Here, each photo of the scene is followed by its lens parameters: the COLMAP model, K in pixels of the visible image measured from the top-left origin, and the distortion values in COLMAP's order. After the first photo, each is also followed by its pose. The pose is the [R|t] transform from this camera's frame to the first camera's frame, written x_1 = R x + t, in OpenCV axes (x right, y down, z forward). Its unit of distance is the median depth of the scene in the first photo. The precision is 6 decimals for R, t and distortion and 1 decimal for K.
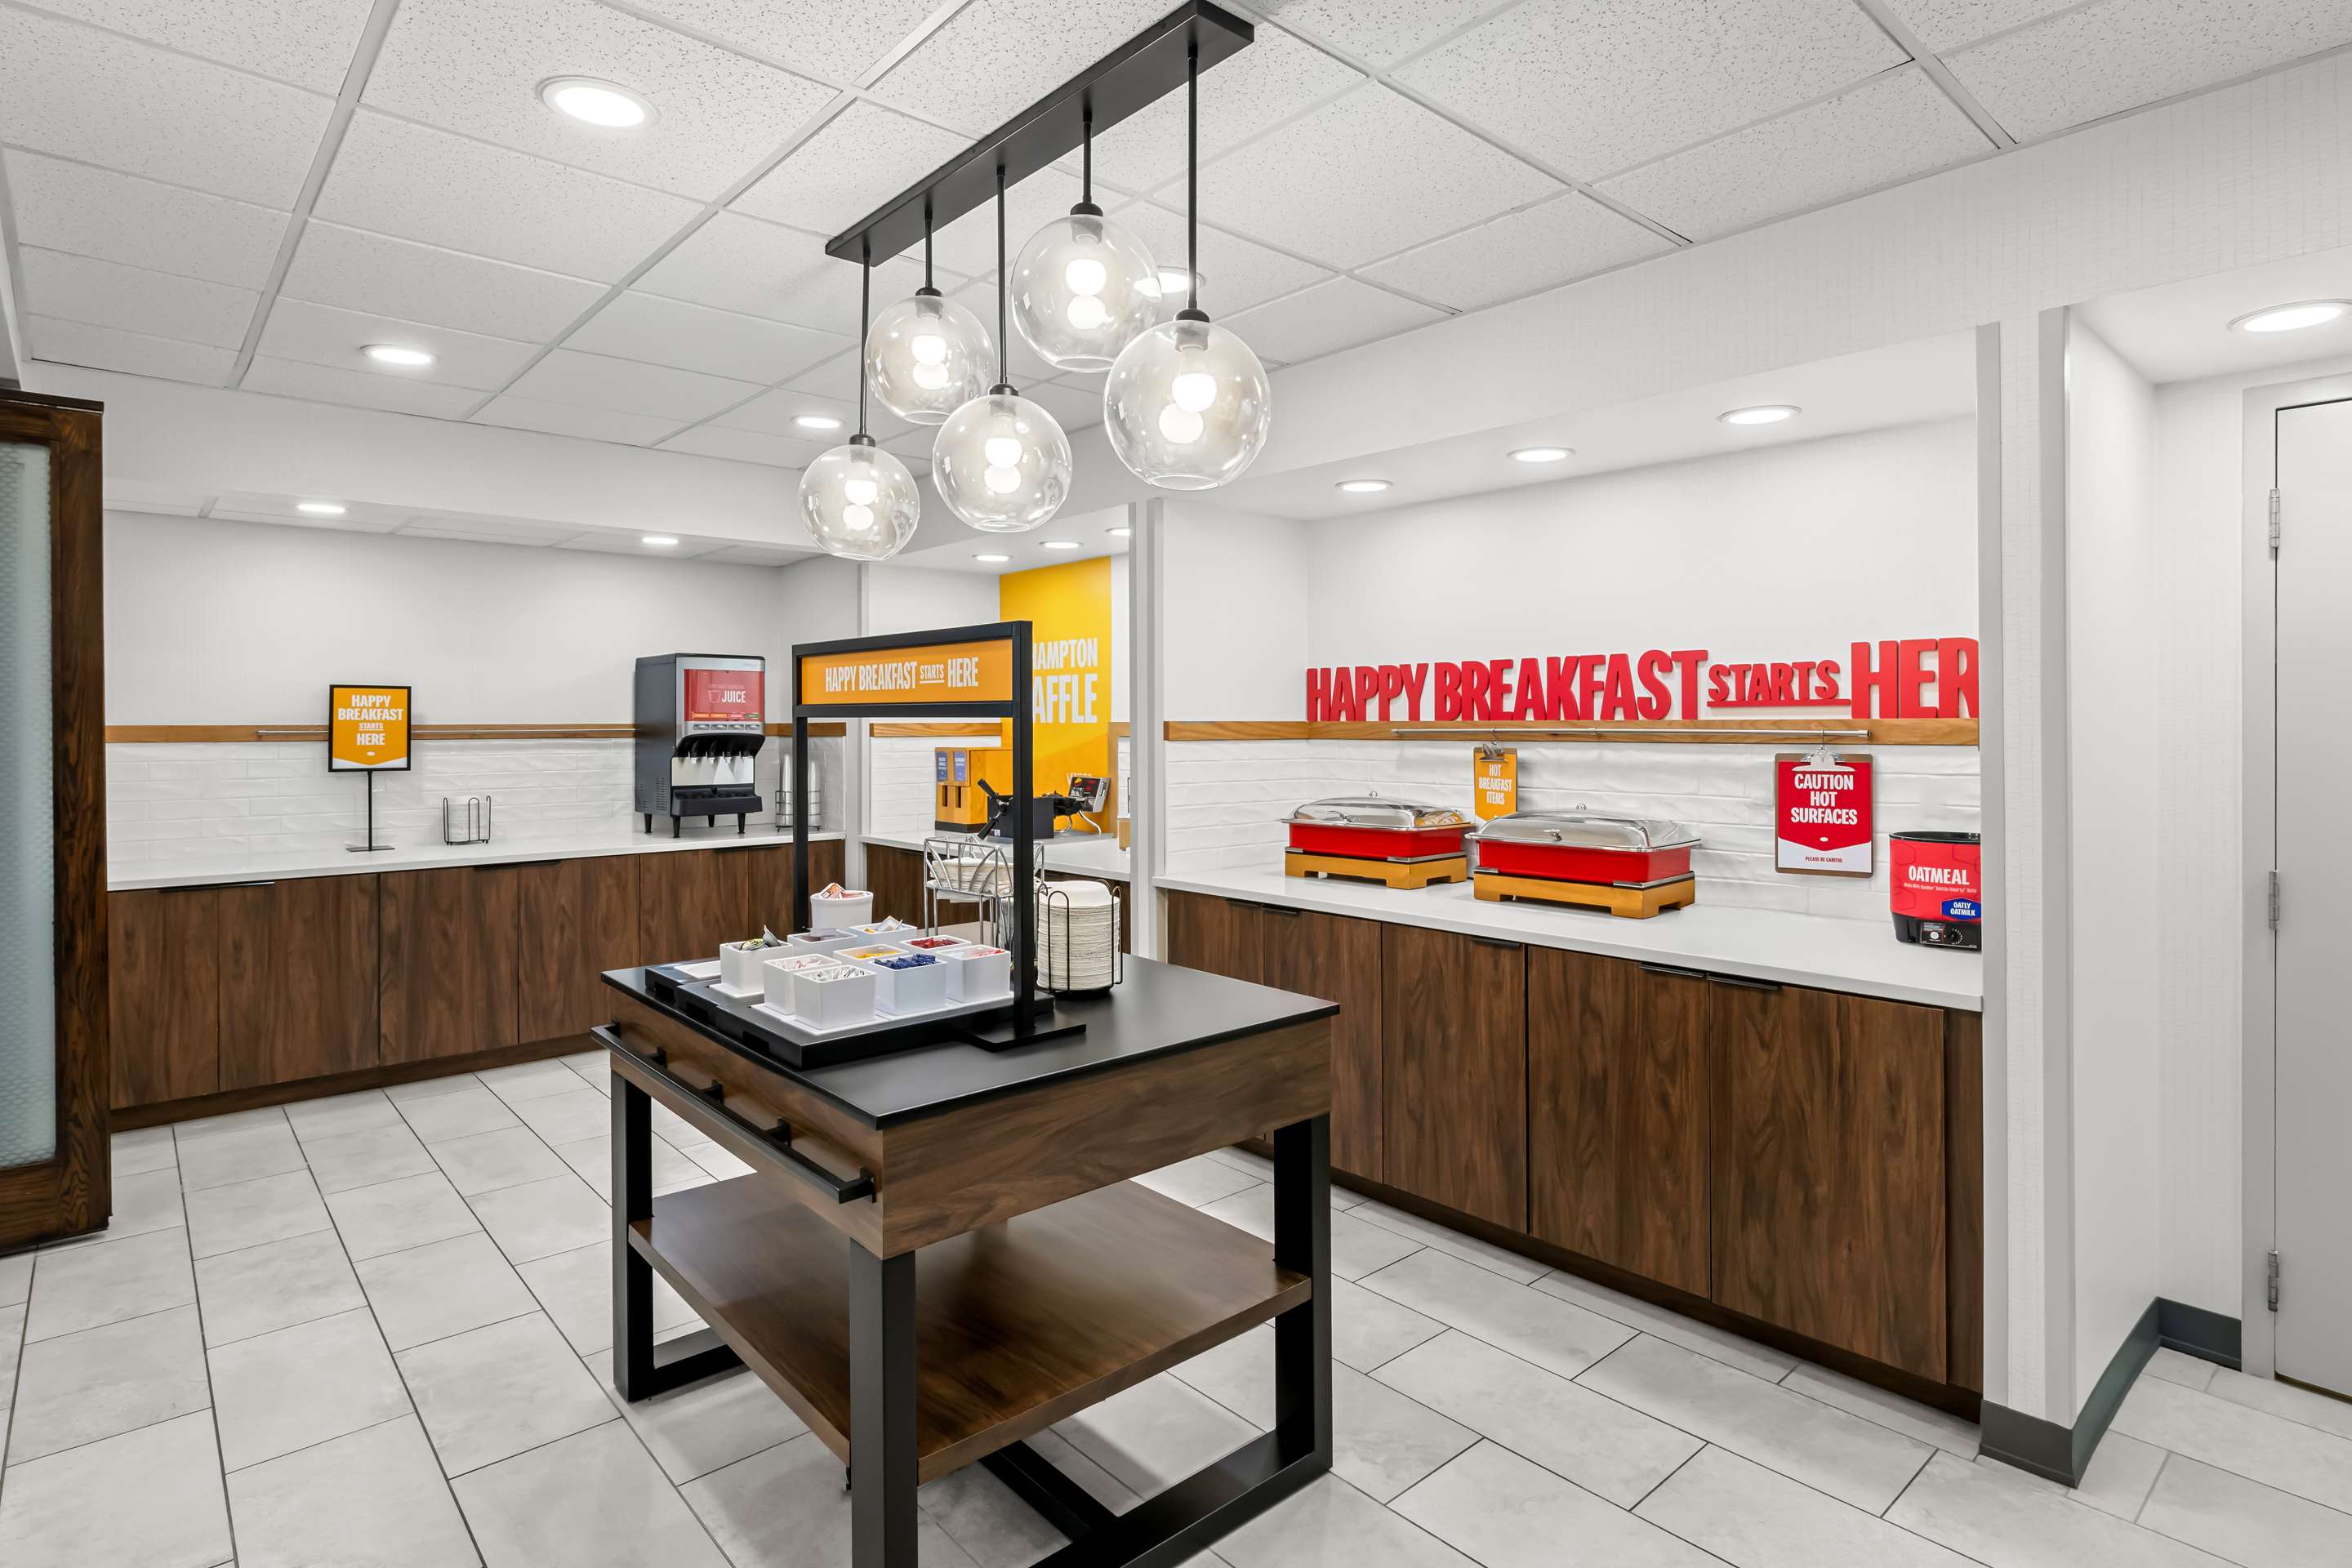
lens RADIAL K [[1205.0, 0, 1191.1], [0, 1205.0, 725.0], [0, 0, 1]] dist [0.001337, 0.000590]
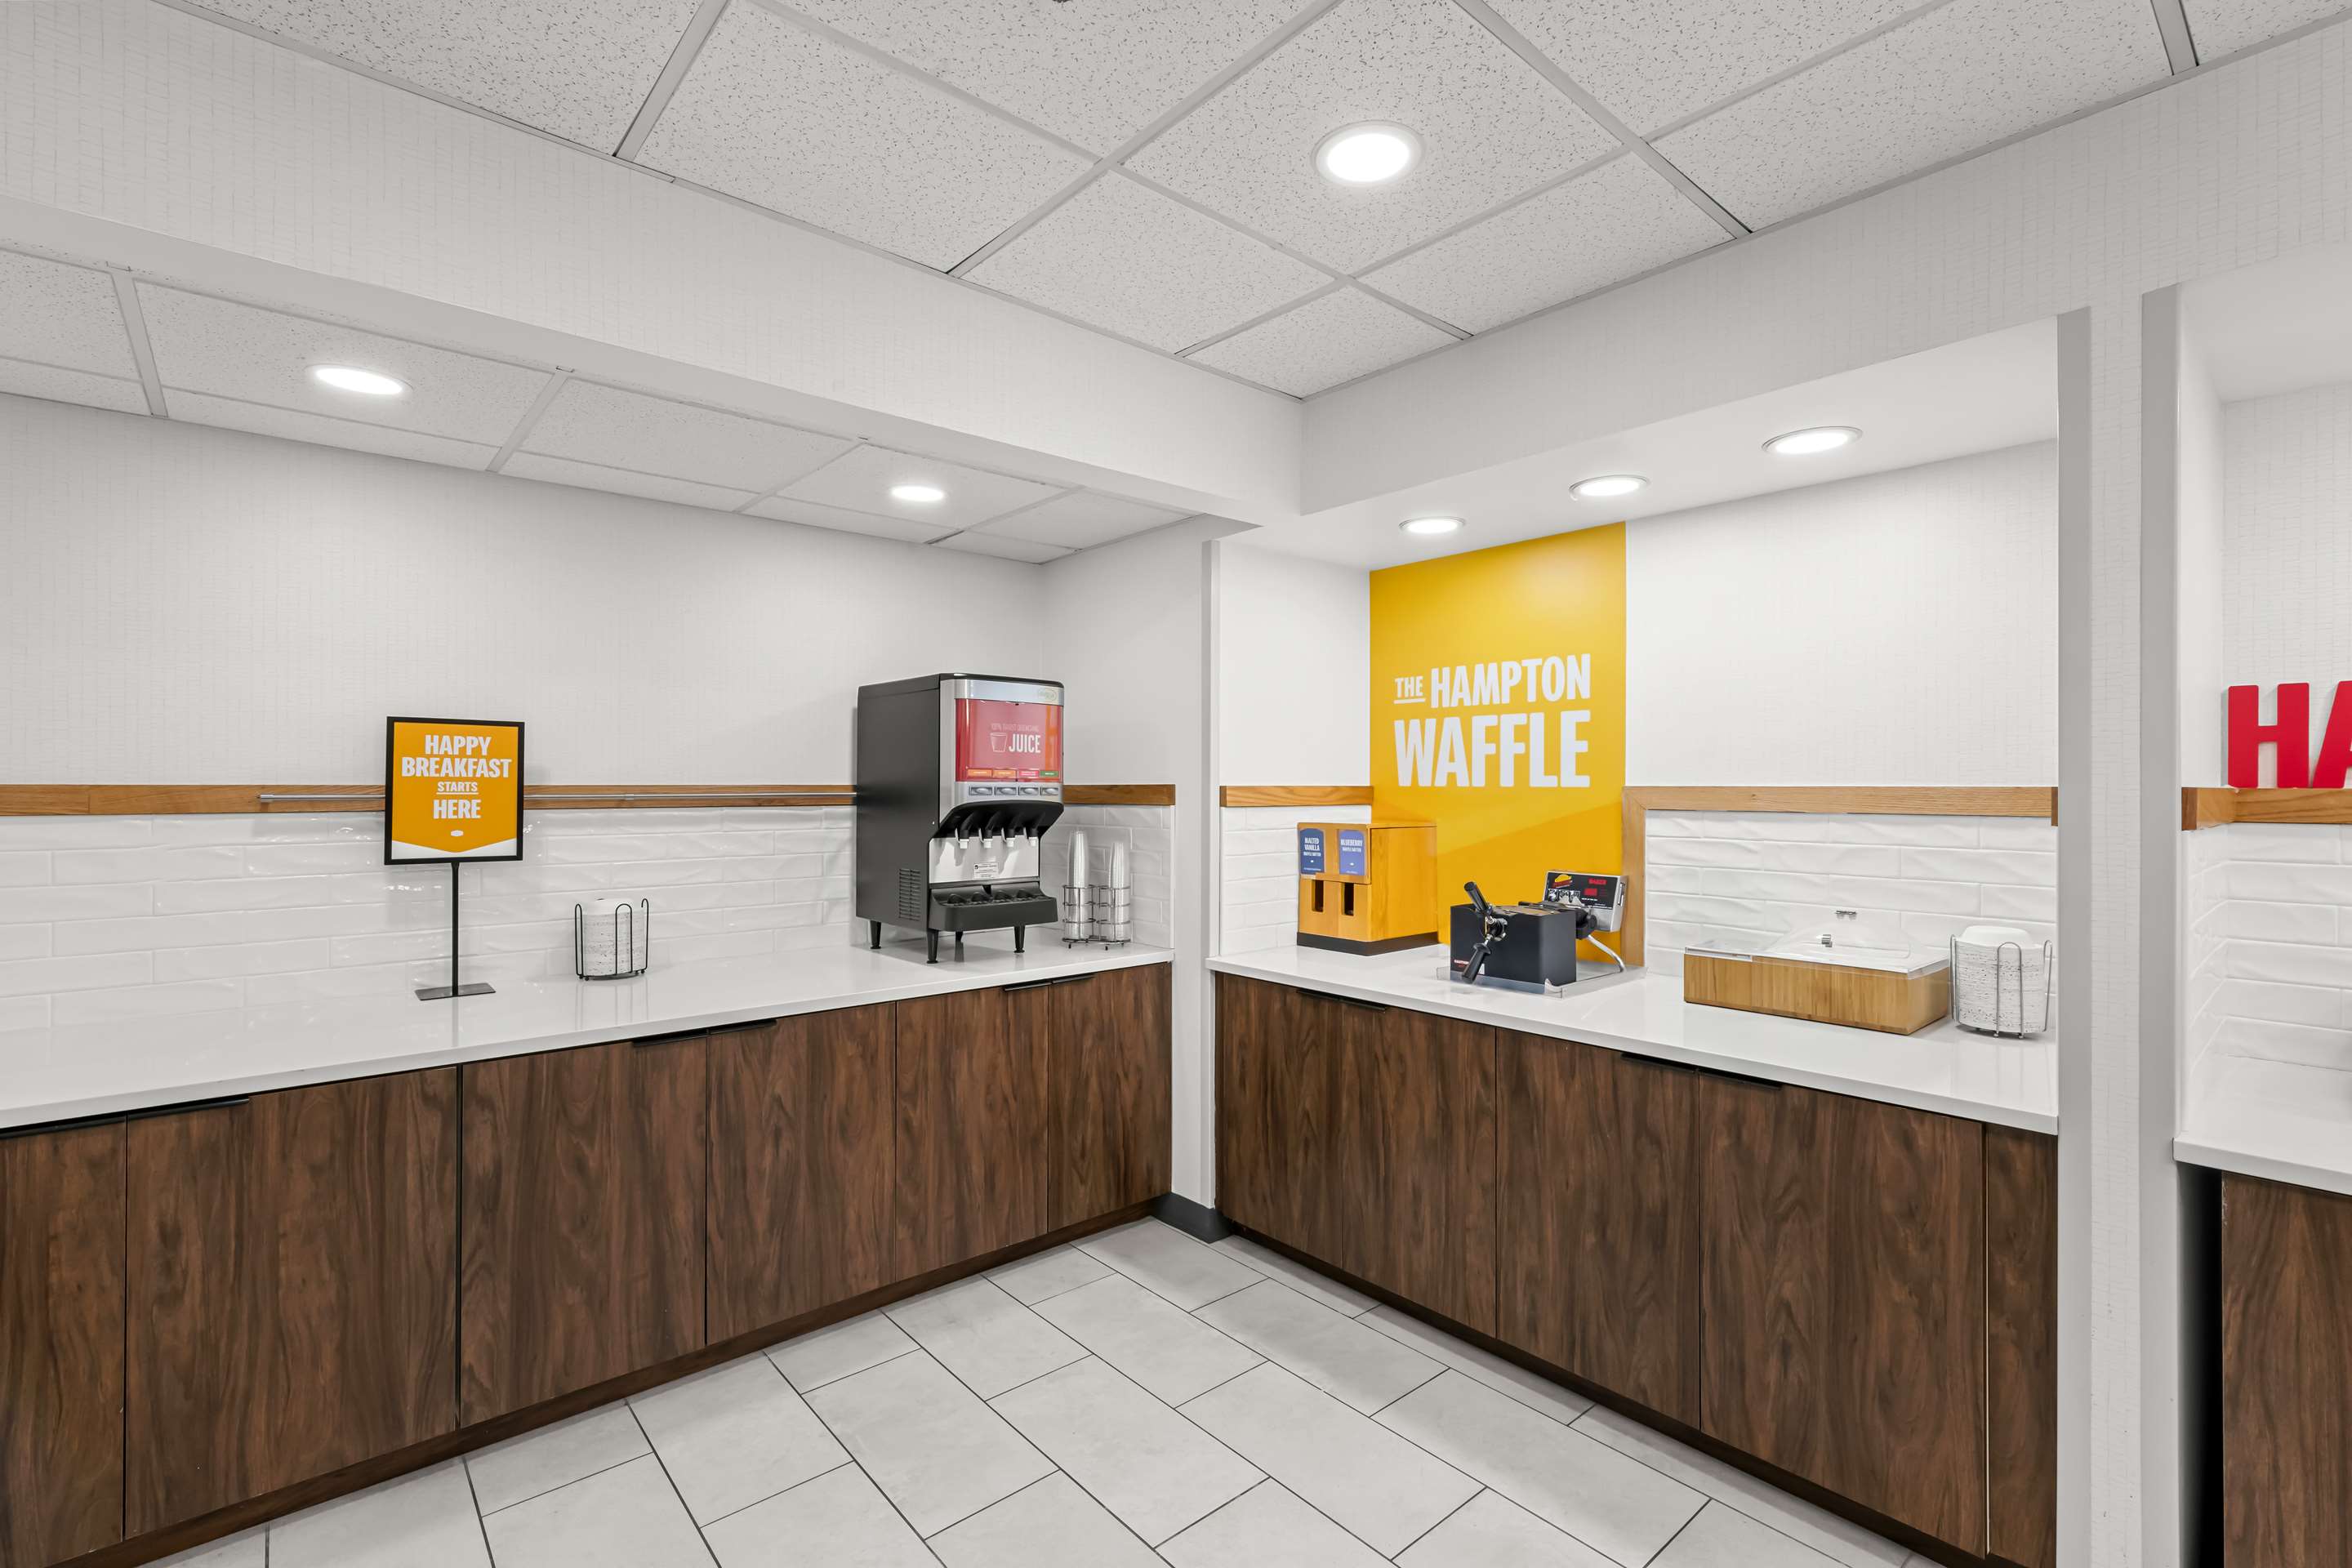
lens RADIAL K [[1044.9, 0, 1177.4], [0, 1044.9, 786.2], [0, 0, 1]] dist [0.002739, -0.000308]
pose [[0.999797, 0.005100, -0.019478, -0.311440], [-0.005118, 0.999987, -0.000868, -0.000986], [0.019474, 0.000967, 0.999810, 0.486058]]
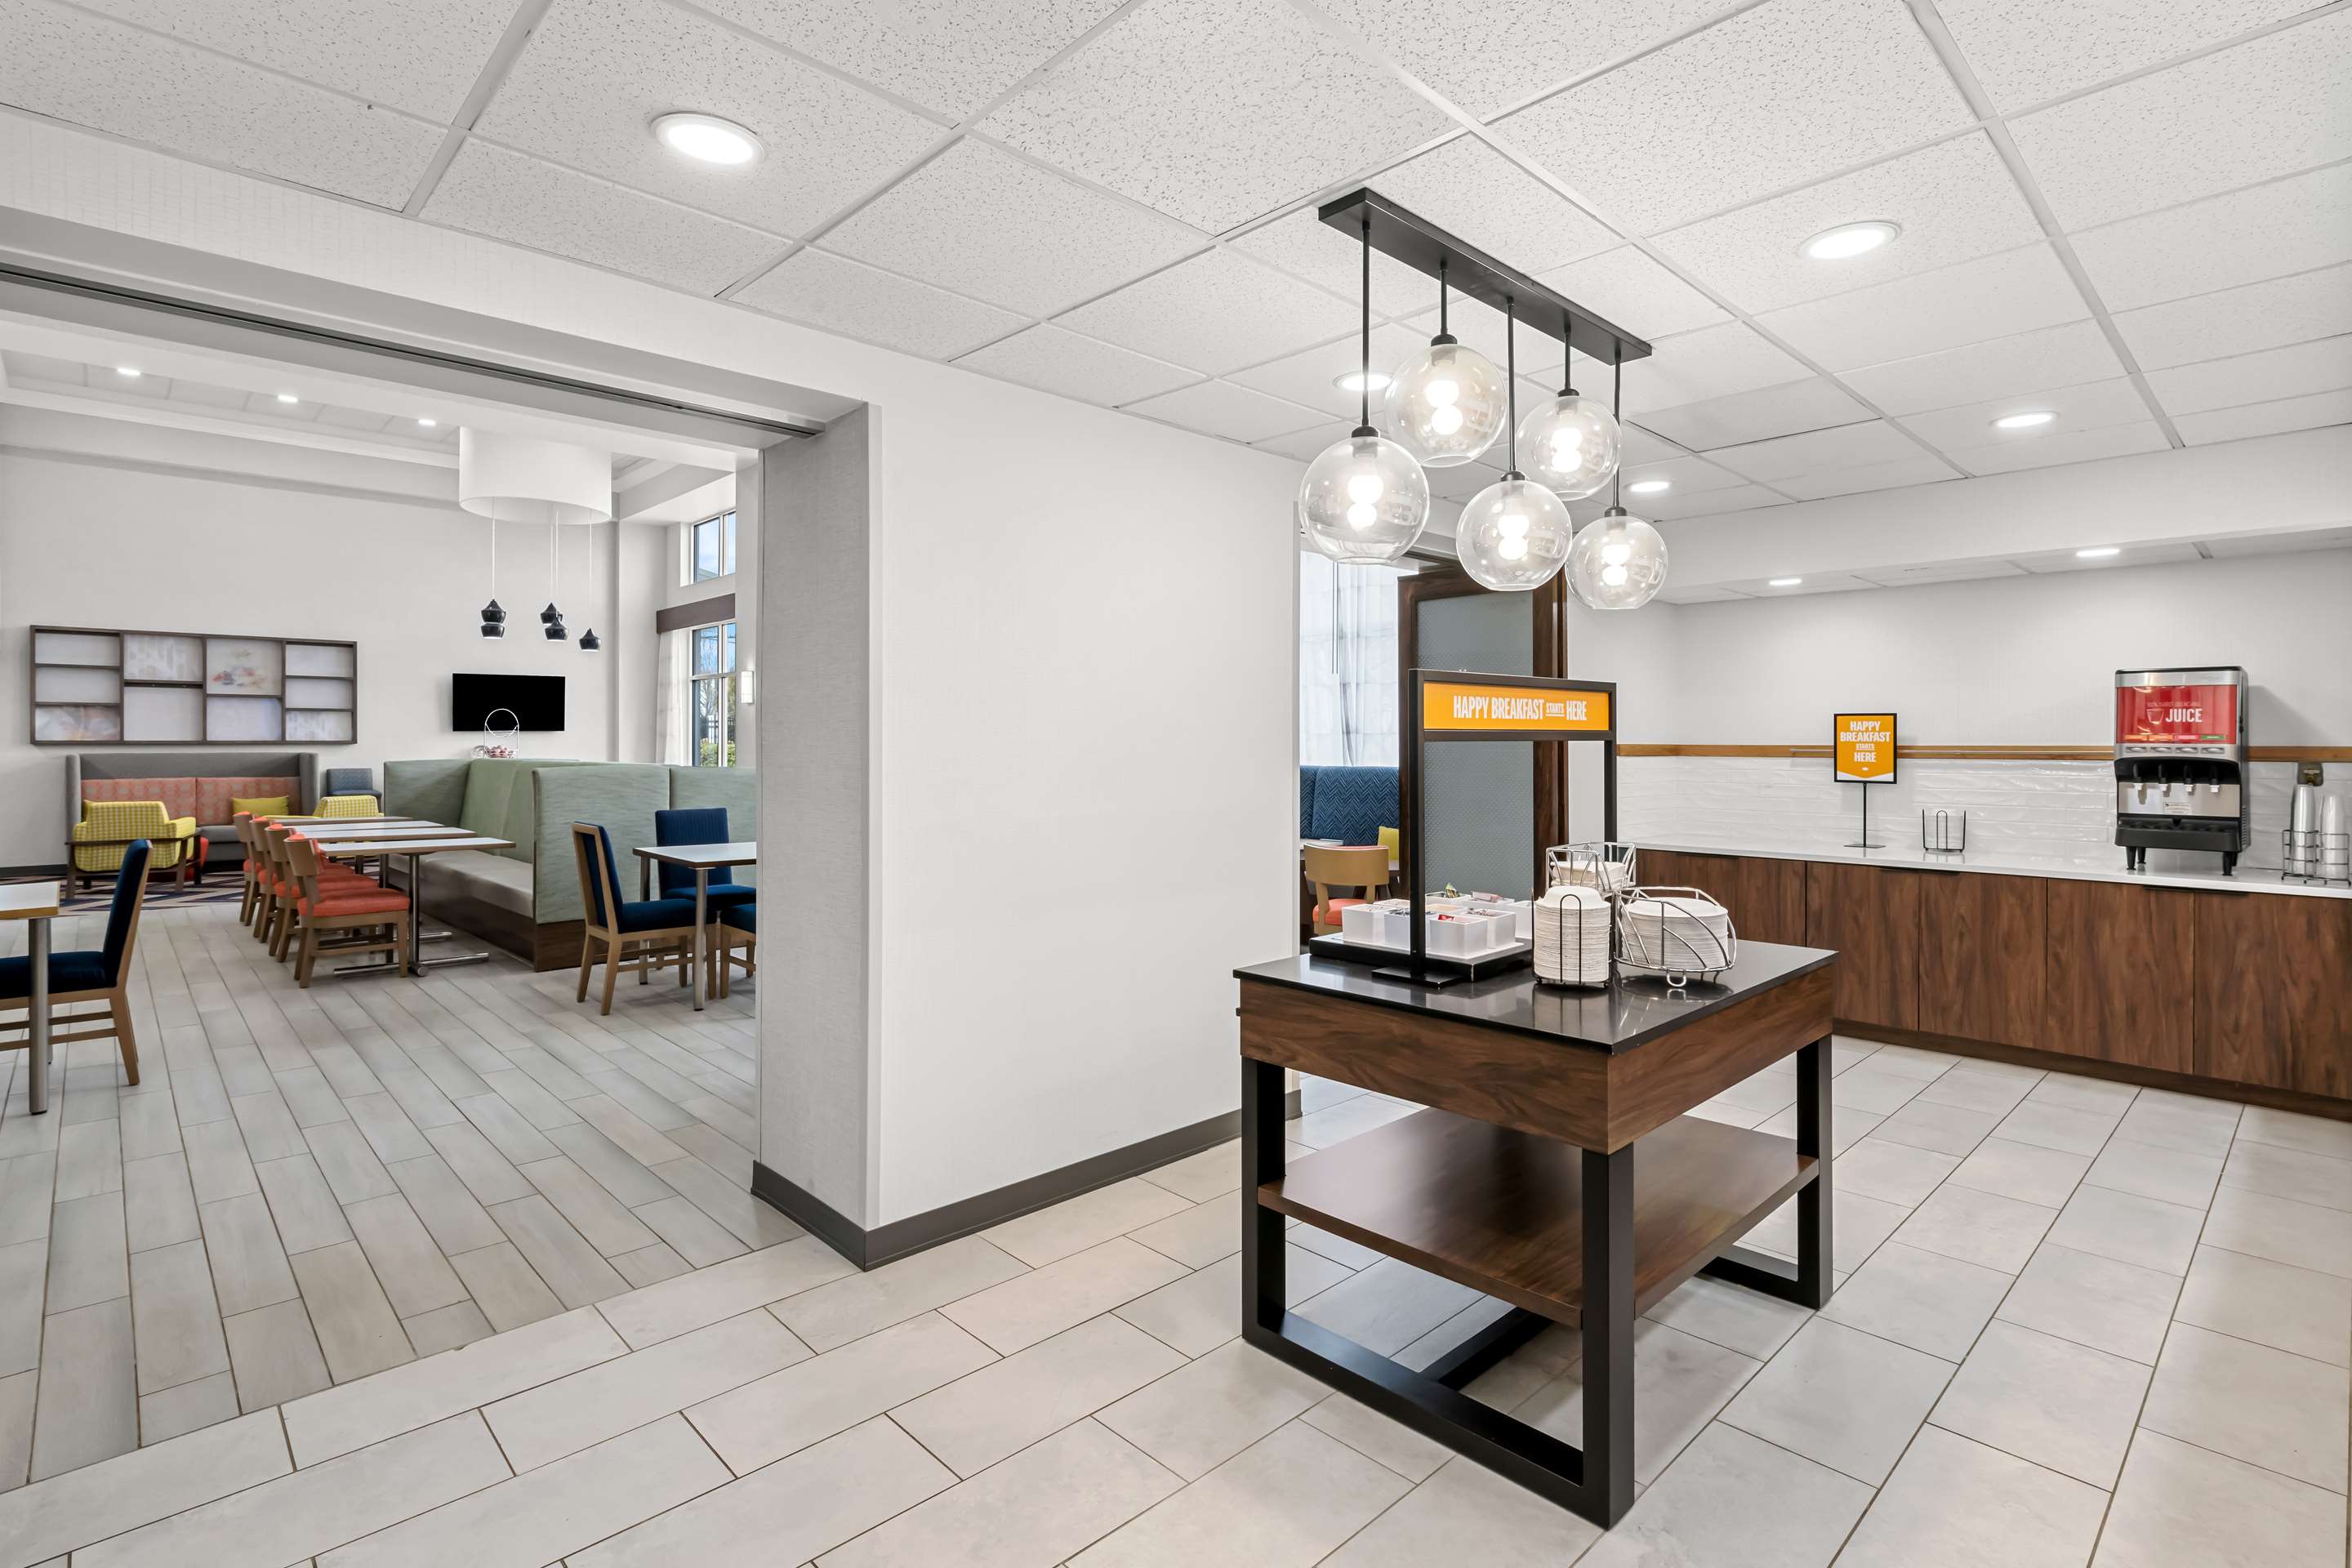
lens RADIAL K [[1113.4, 0, 1207.7], [0, 1113.4, 731.0], [0, 0, 1]] dist [-0.003109, -0.000803]
pose [[0.041843, -0.007394, -0.999097, 0.428690], [-0.004251, 0.999962, -0.007578, -0.003394], [0.999115, 0.004564, 0.041810, 0.280749]]
